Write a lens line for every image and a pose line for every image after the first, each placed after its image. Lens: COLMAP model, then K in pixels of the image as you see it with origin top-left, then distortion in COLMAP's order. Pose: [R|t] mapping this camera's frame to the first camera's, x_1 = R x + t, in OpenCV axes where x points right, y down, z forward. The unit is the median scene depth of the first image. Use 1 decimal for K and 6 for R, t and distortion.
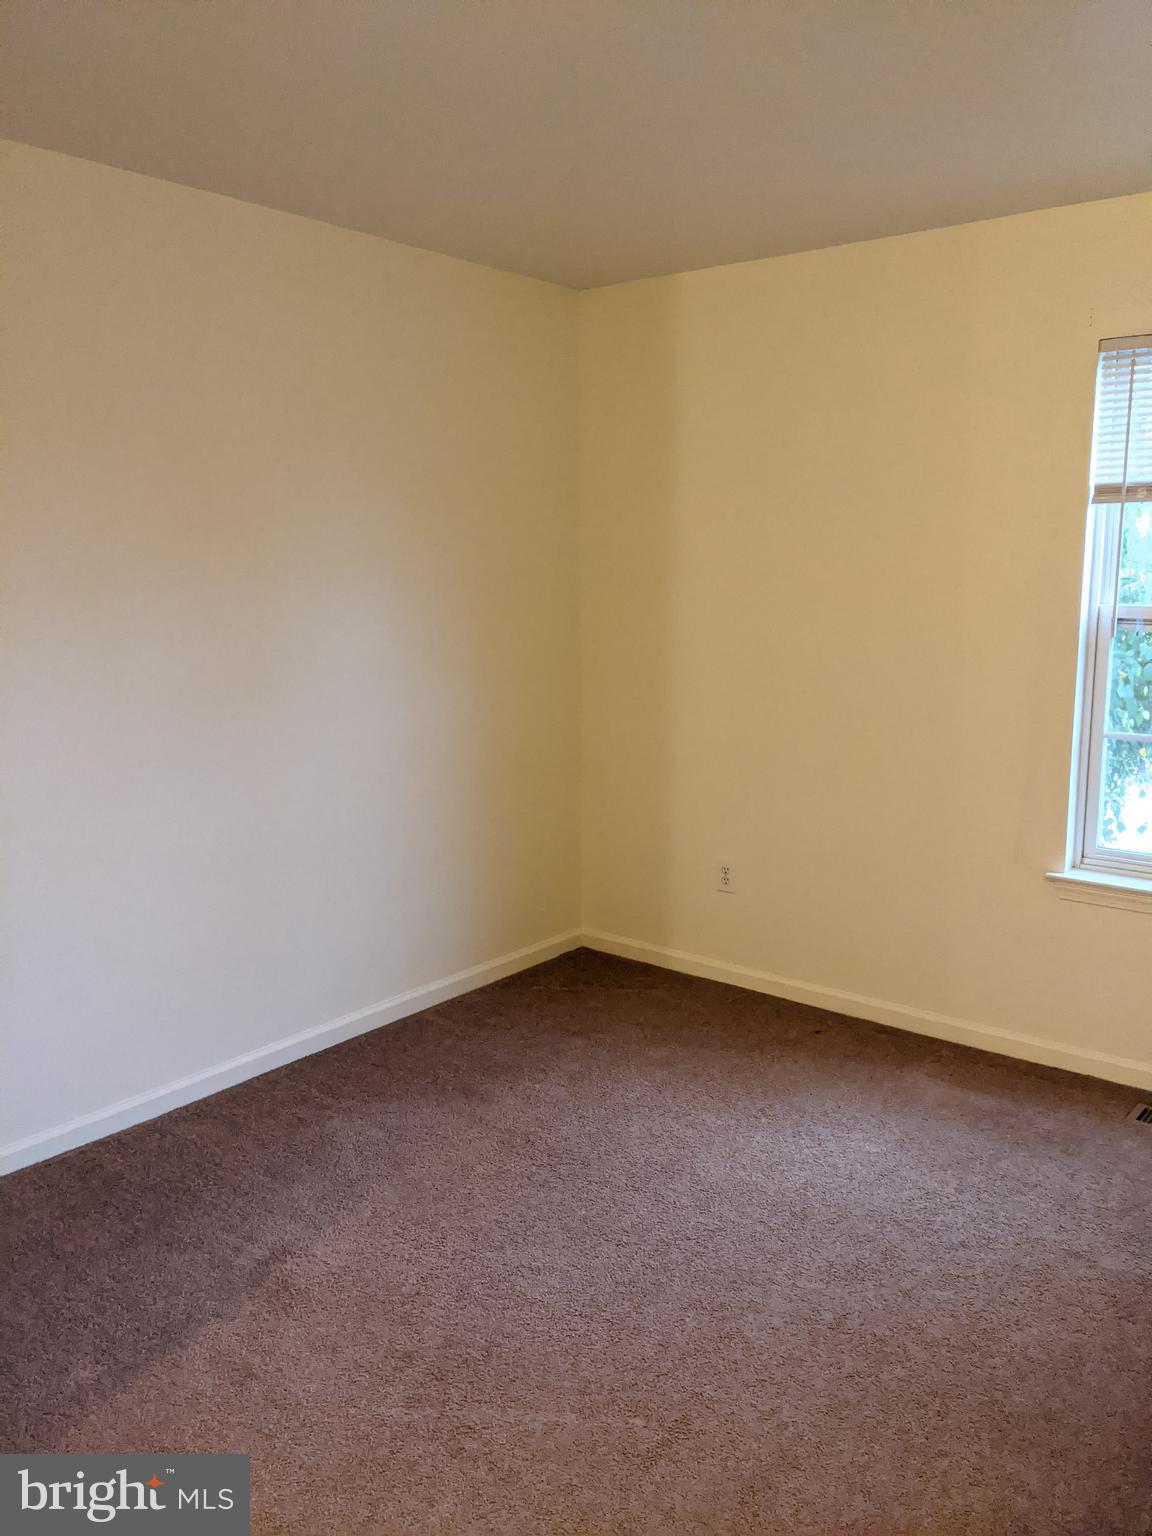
lens RADIAL K [[1188.7, 0, 578.7], [0, 1188.7, 791.0], [0, 0, 1]] dist [0.007865, -0.080448]
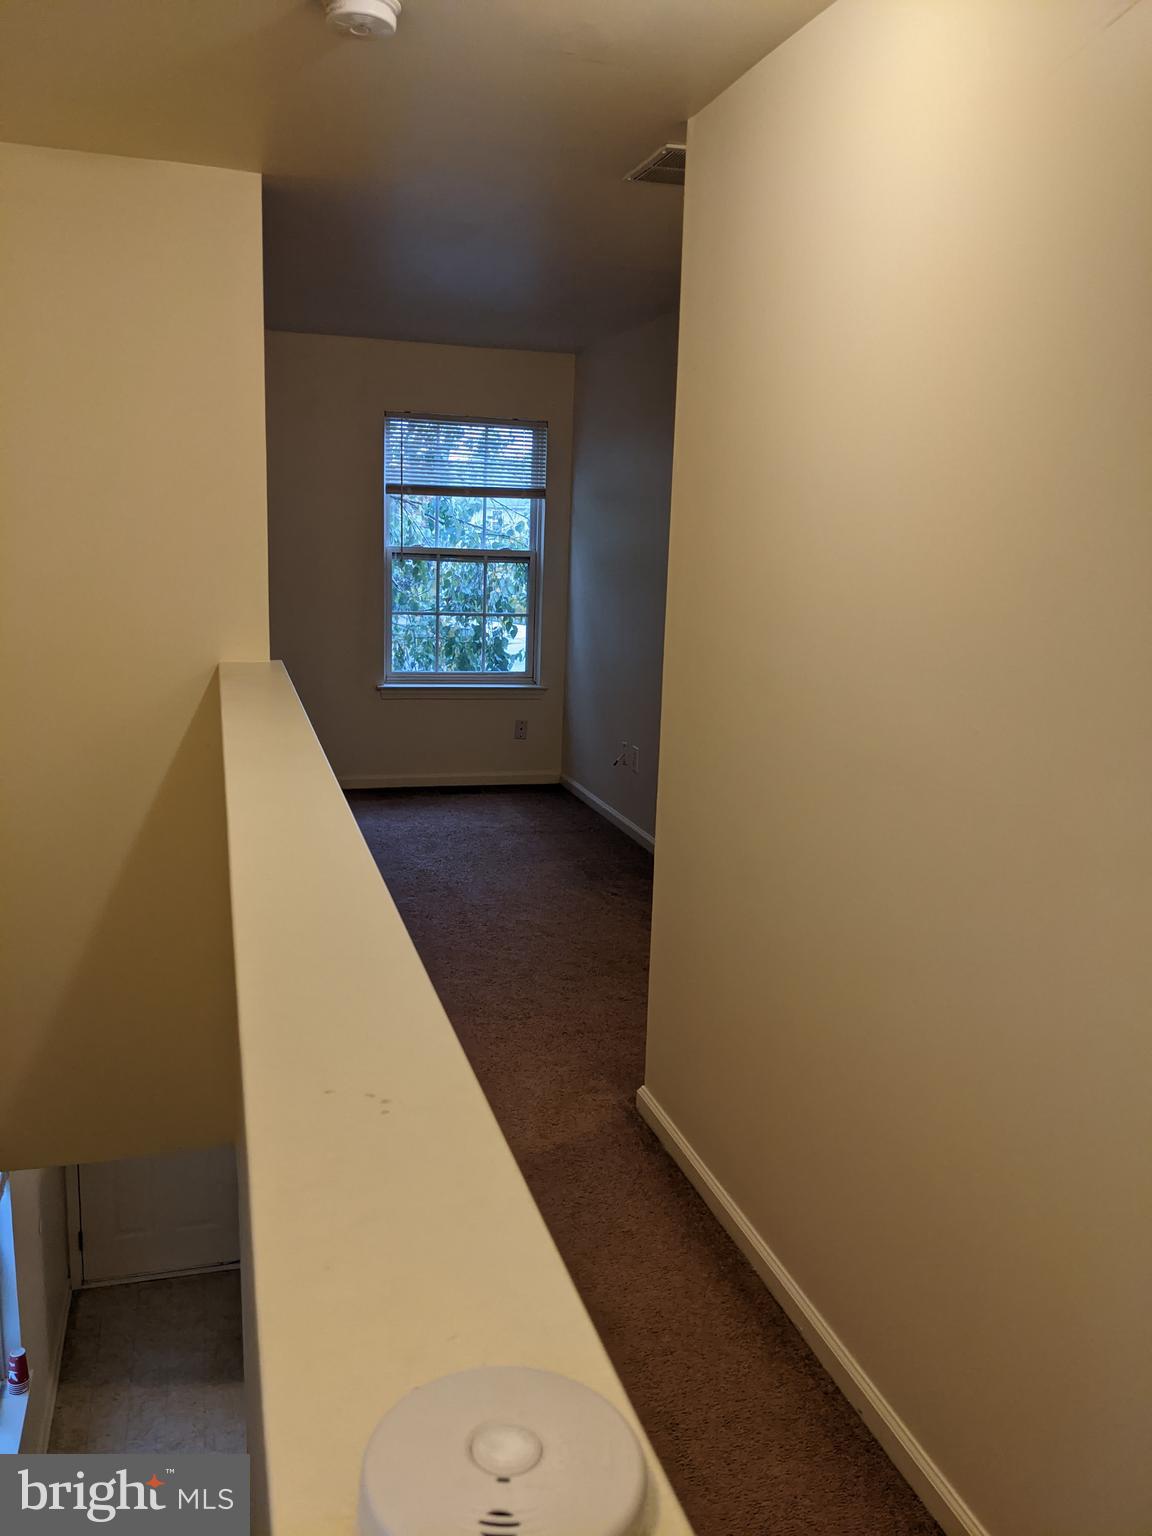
lens RADIAL K [[1188.7, 0, 578.7], [0, 1188.7, 791.0], [0, 0, 1]] dist [0.007865, -0.080448]
pose [[0.563995, -0.168869, 0.808327, -1.069756], [0.111465, 0.985477, 0.128104, 0.027781], [-0.818221, 0.017850, 0.574627, -0.393554]]
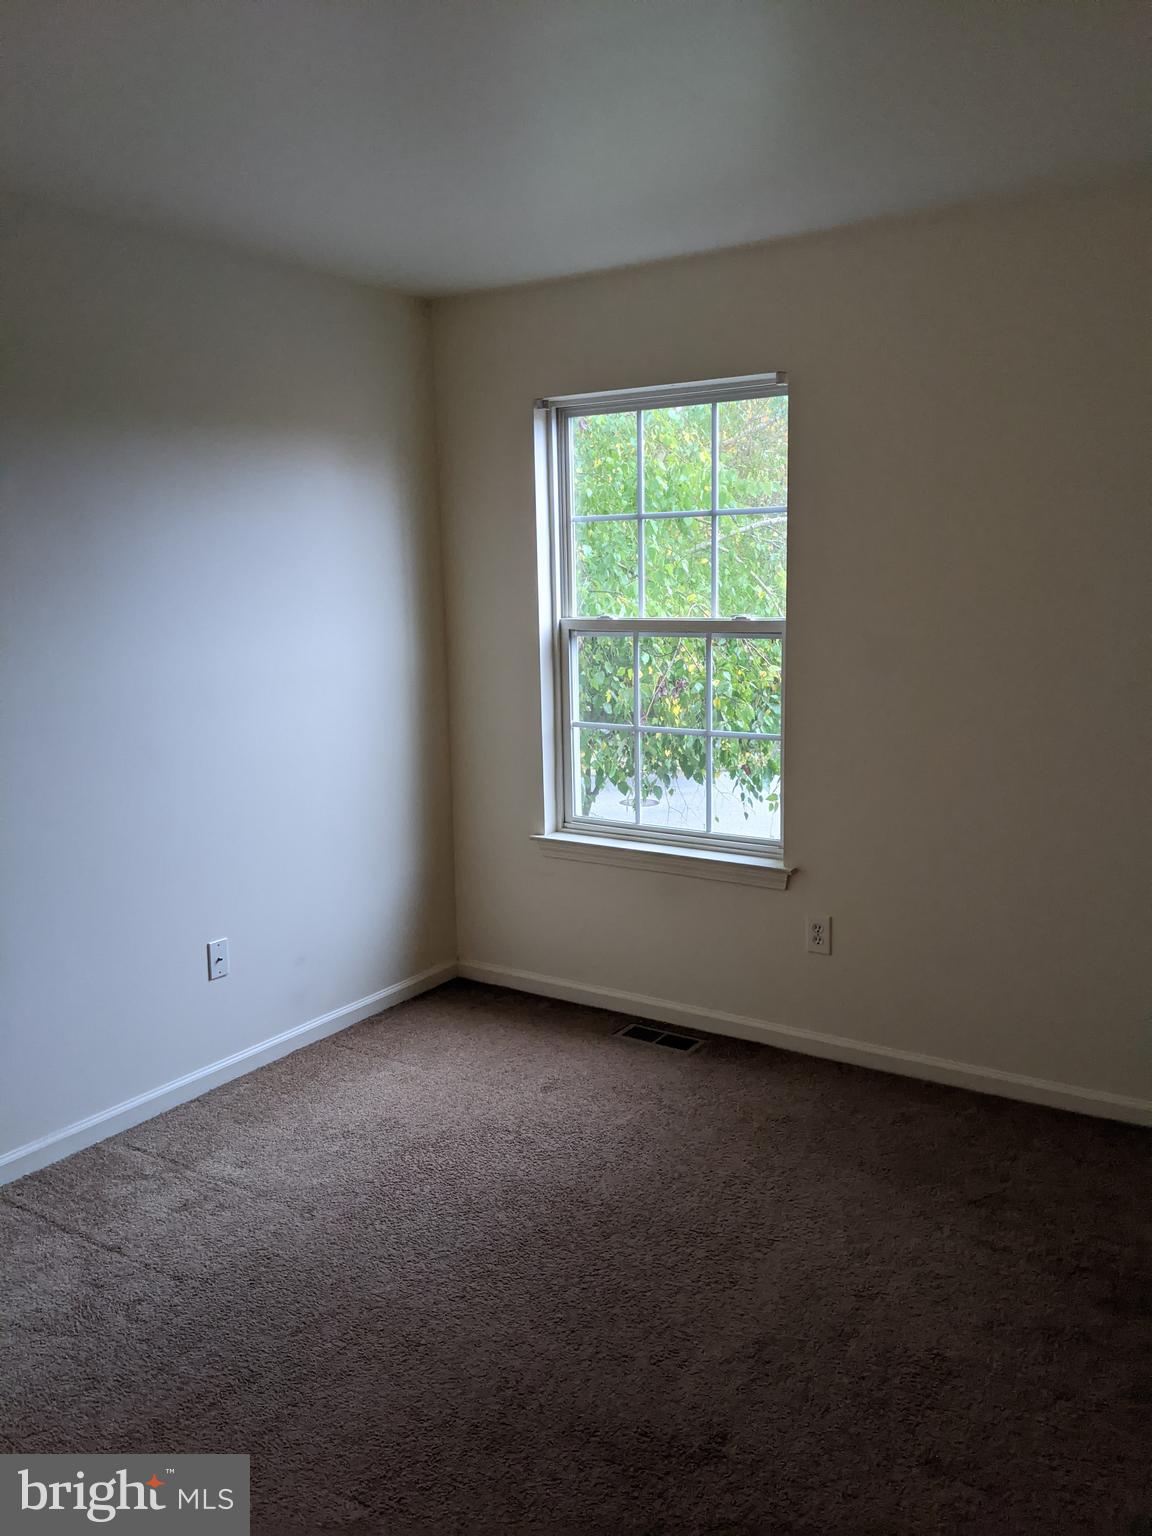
lens RADIAL K [[1188.7, 0, 578.7], [0, 1188.7, 791.0], [0, 0, 1]] dist [0.007865, -0.080448]
pose [[0.998292, -0.020033, 0.054884, 0.402787], [0.021417, 0.999465, -0.024728, 0.058482], [-0.054359, 0.025862, 0.998186, -0.245622]]
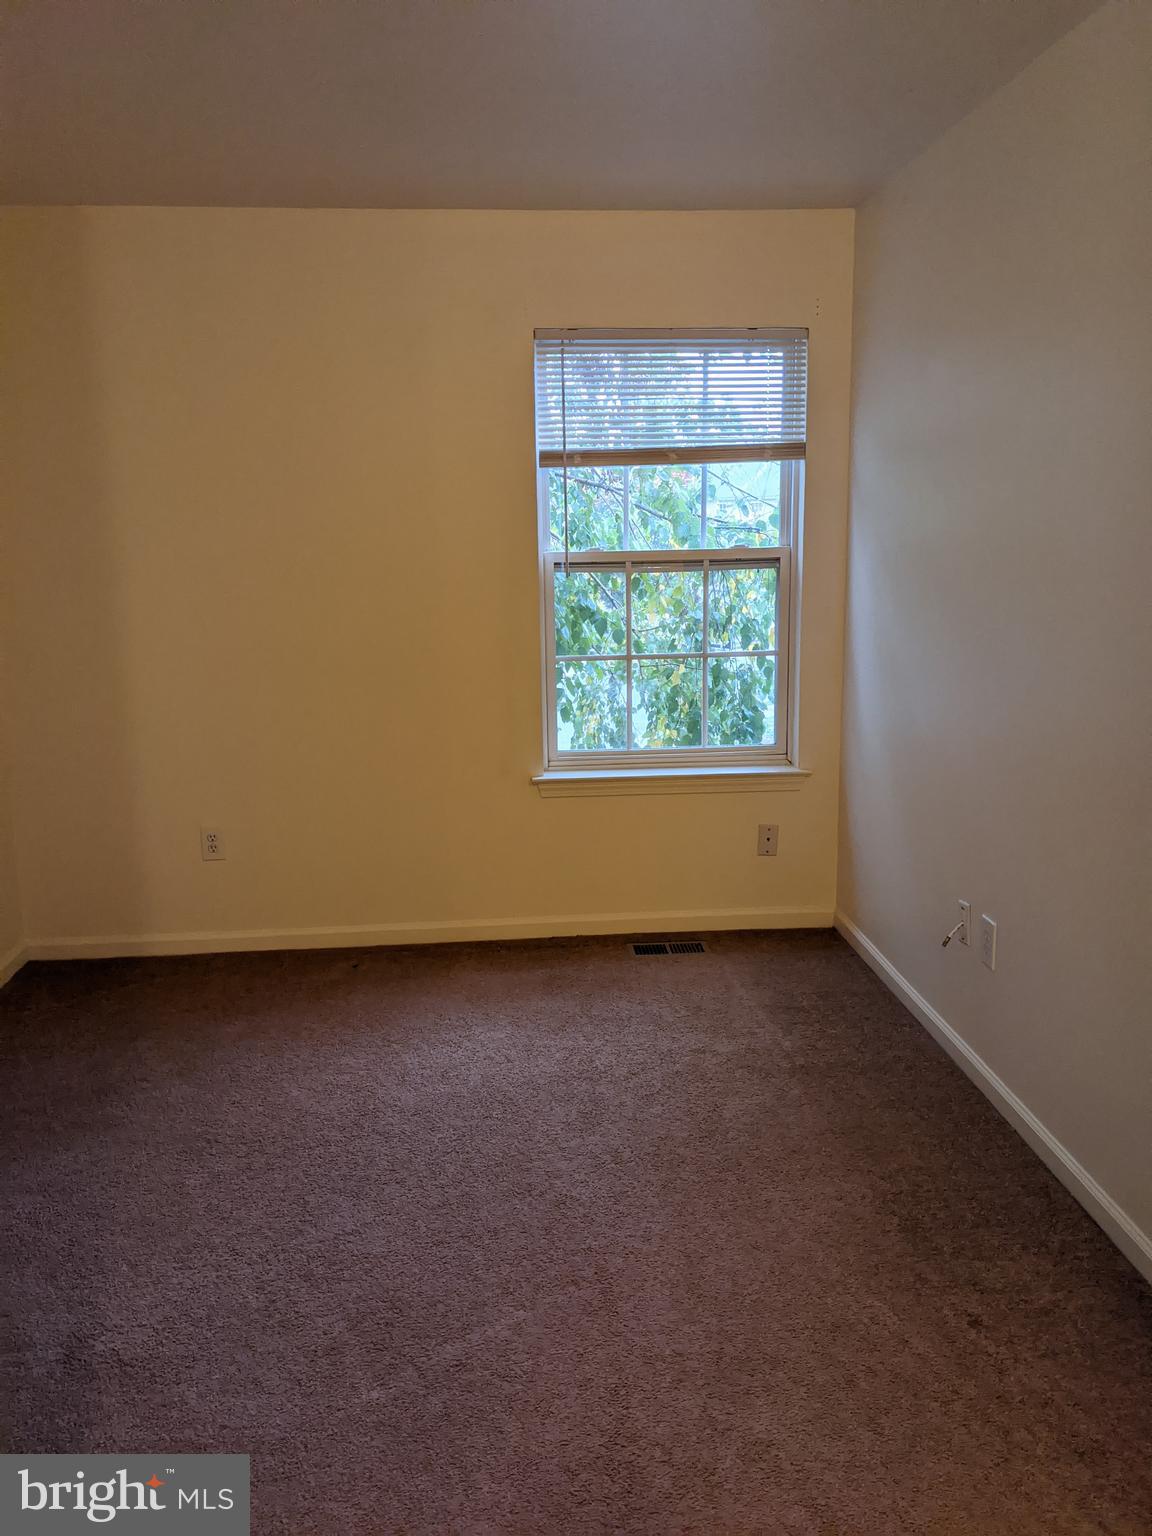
lens RADIAL K [[1188.7, 0, 578.7], [0, 1188.7, 791.0], [0, 0, 1]] dist [0.007865, -0.080448]
pose [[0.723542, -0.171607, 0.668609, -0.401385], [0.144808, 0.984787, 0.096052, -0.028631], [-0.674920, 0.027323, 0.737385, 0.090142]]
